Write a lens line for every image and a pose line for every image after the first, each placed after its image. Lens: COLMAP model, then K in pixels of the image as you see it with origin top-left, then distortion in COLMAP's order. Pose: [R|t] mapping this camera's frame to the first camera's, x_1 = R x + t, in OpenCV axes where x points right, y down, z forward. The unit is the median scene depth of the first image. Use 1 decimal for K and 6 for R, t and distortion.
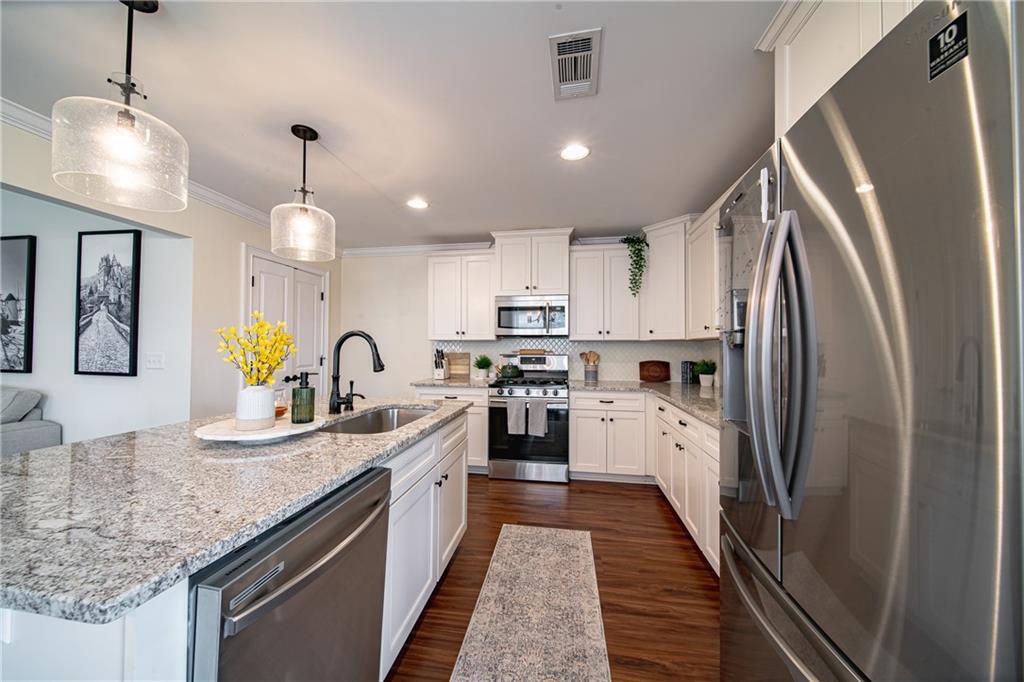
lens RADIAL K [[356.0, 0, 509.8], [0, 356.0, 342.4], [0, 0, 1]] dist [0.000862, -0.001561]
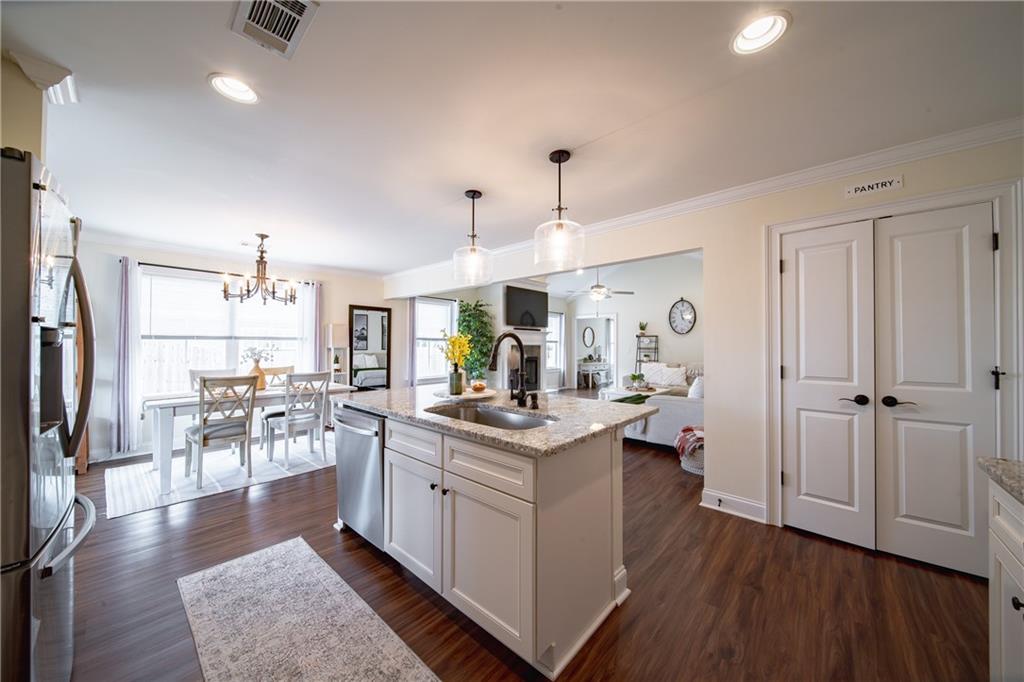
lens RADIAL K [[356.0, 0, 512.2], [0, 356.0, 342.1], [0, 0, 1]] dist [0.000862, -0.001561]
pose [[-0.544570, -0.015457, -0.838573, 0.254679], [0.006350, 0.999726, -0.022551, 0.012555], [0.838692, -0.017606, -0.544322, 0.857999]]
